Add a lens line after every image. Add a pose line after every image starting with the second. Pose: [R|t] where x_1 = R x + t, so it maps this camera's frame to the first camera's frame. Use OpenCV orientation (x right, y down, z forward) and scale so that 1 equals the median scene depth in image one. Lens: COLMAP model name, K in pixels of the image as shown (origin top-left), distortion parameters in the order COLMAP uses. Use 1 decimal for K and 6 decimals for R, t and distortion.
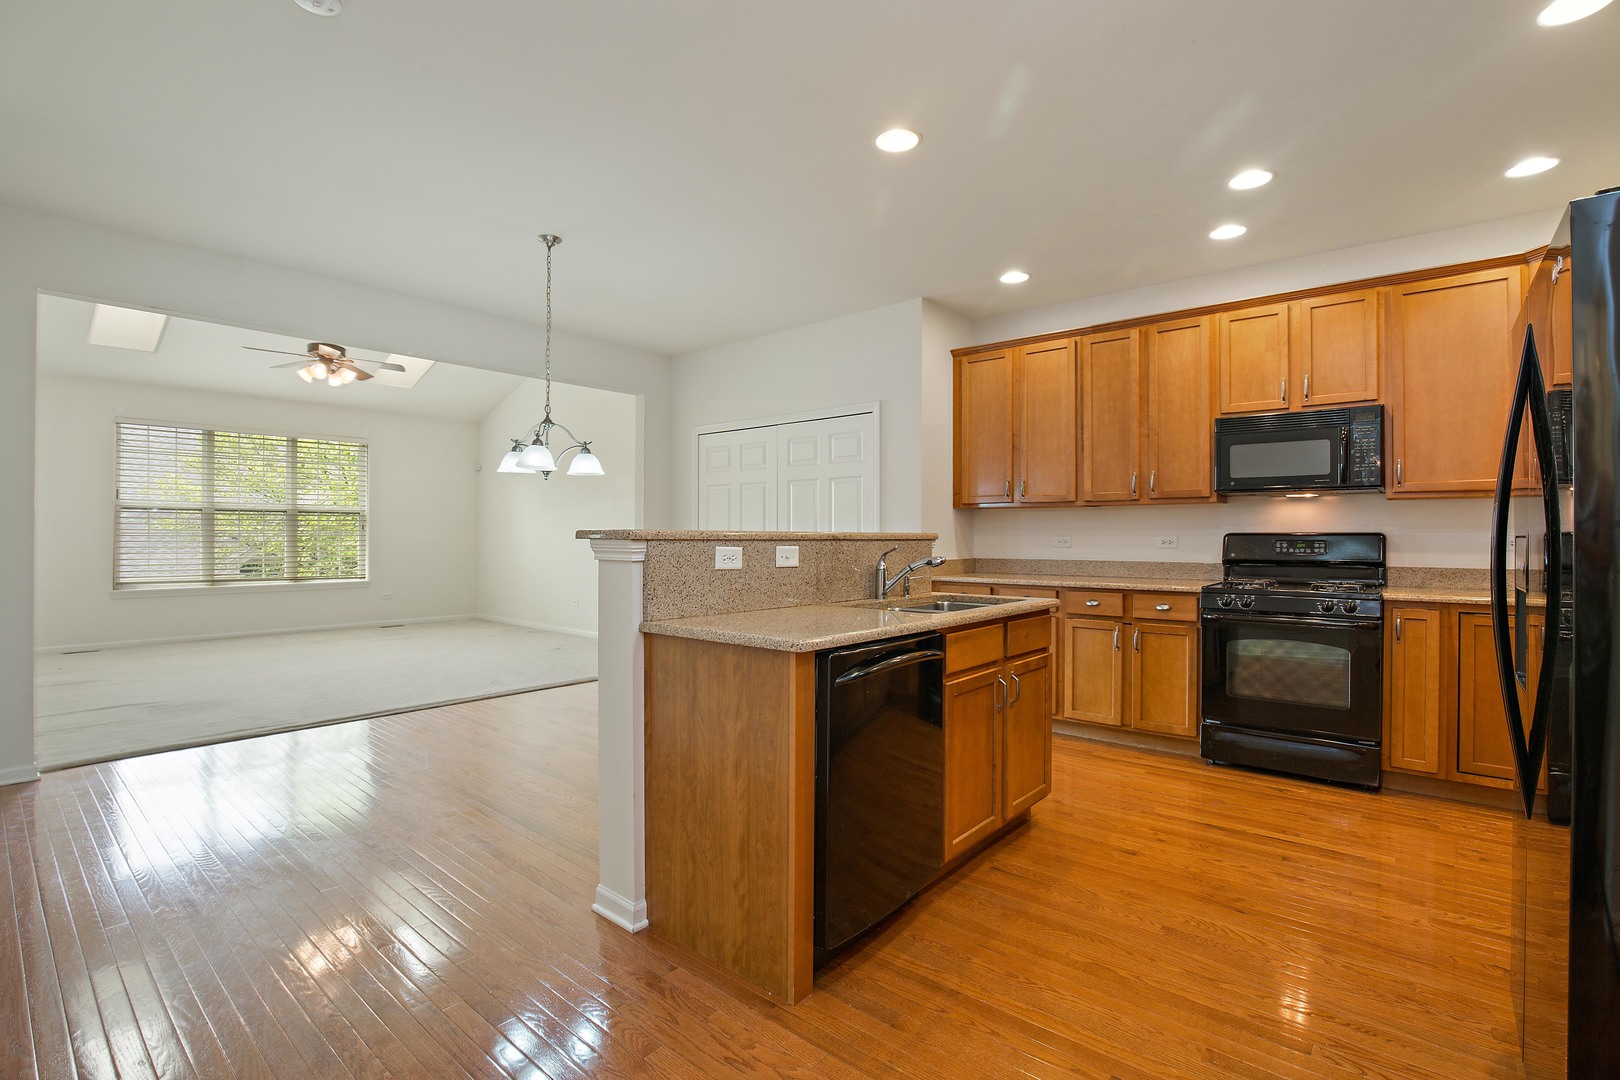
lens RADIAL K [[745.7, 0, 801.8], [0, 745.7, 534.0], [0, 0, 1]] dist [-0.029350, 0.000889]
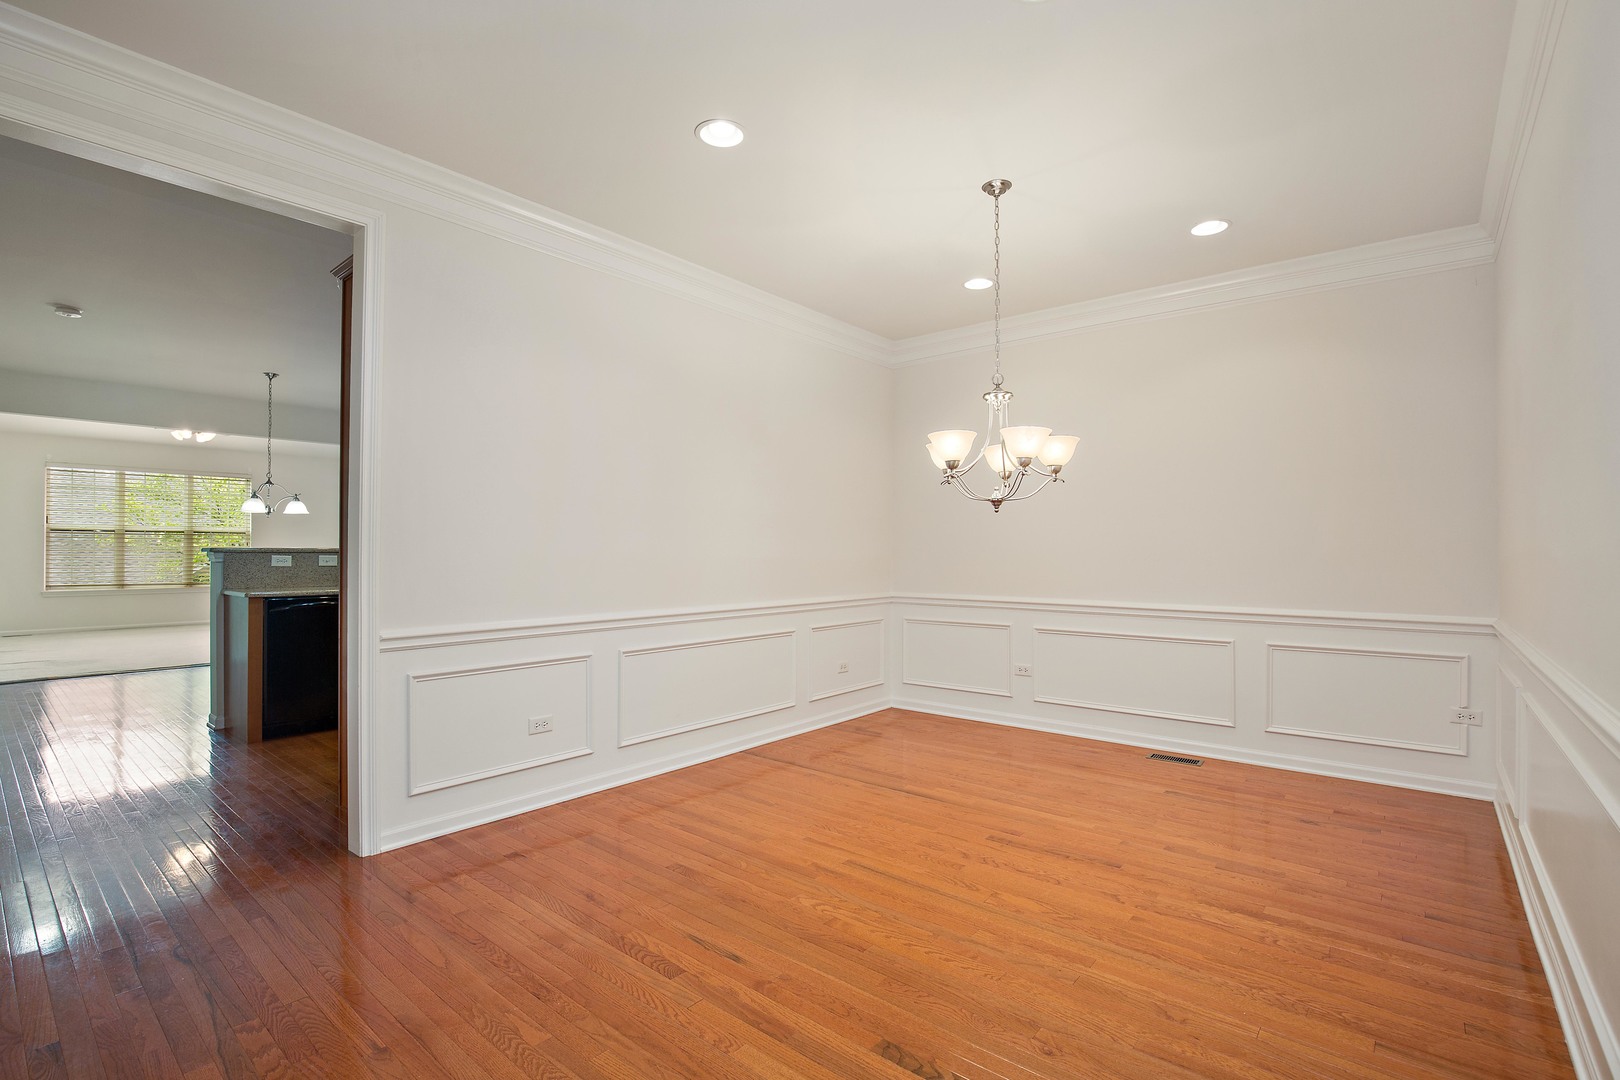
lens RADIAL K [[745.7, 0, 815.4], [0, 745.7, 543.4], [0, 0, 1]] dist [-0.029350, 0.000889]
pose [[0.999787, -0.003500, 0.020321, 0.873587], [0.003578, 0.999986, -0.003827, -0.002410], [-0.020307, 0.003899, 0.999786, -0.701477]]
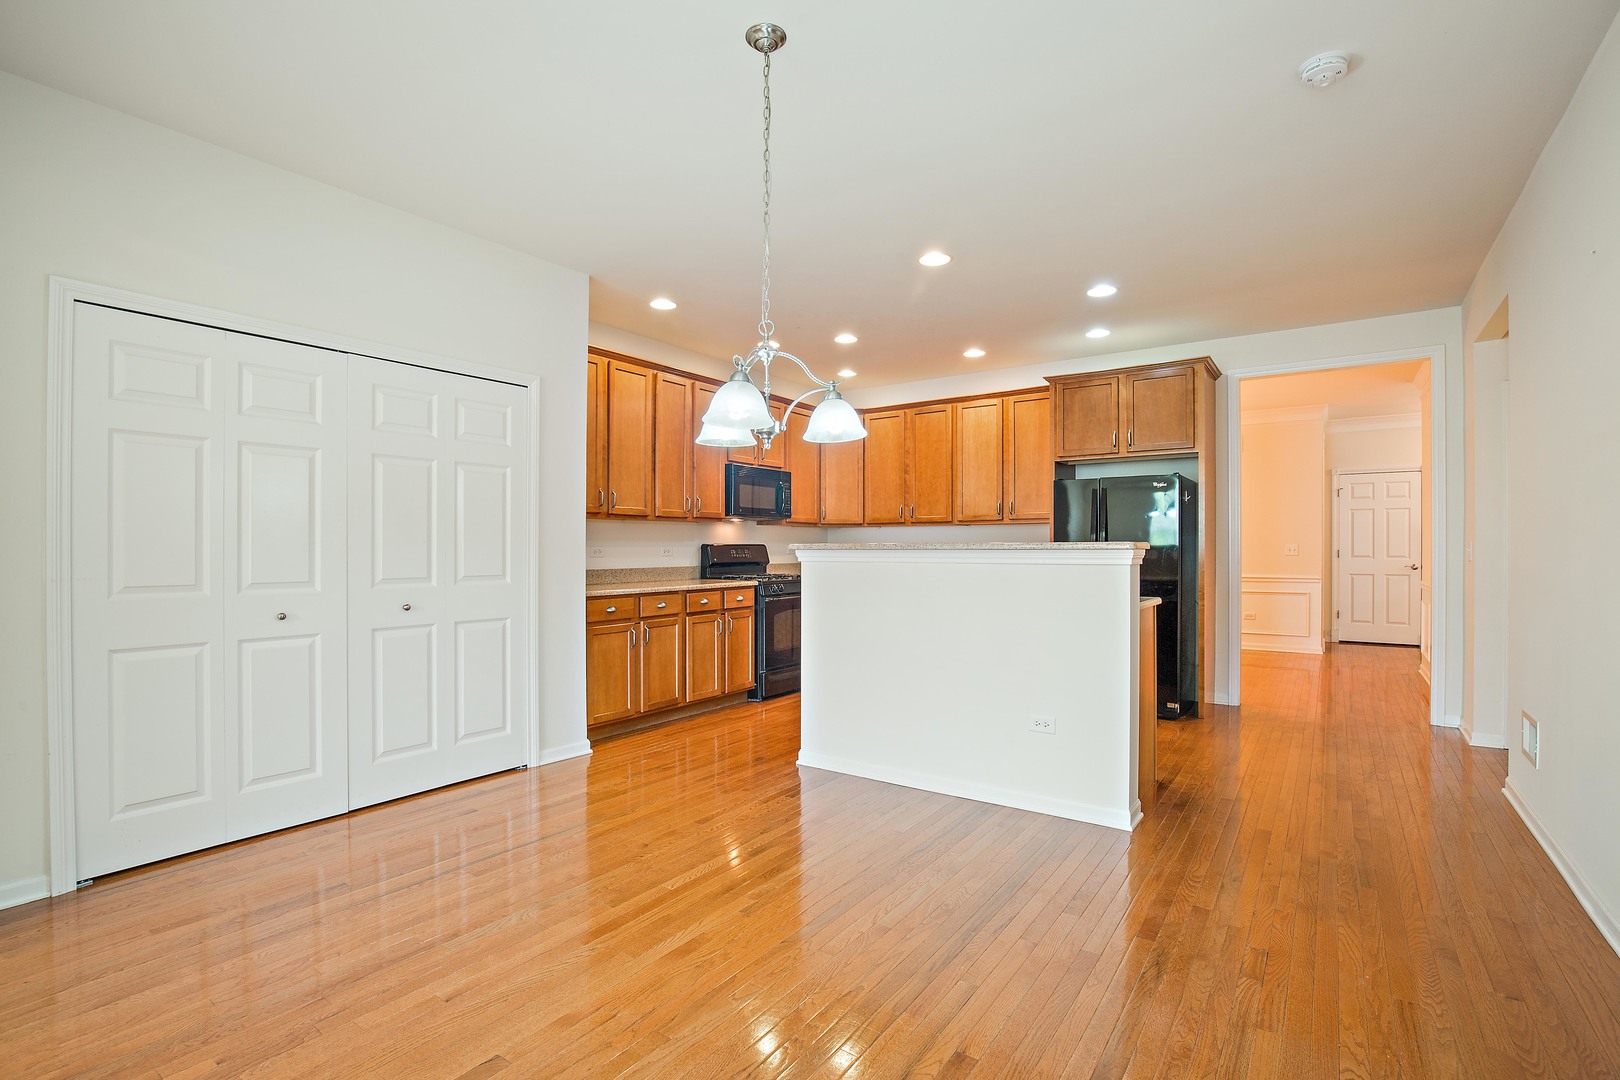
lens RADIAL K [[745.7, 0, 821.4], [0, 745.7, 553.3], [0, 0, 1]] dist [-0.029350, 0.000889]
pose [[-0.101731, -0.008874, 0.994772, -0.919359], [-0.000041, 0.999960, 0.008916, 0.003642], [-0.994812, 0.000867, -0.101727, 1.010603]]
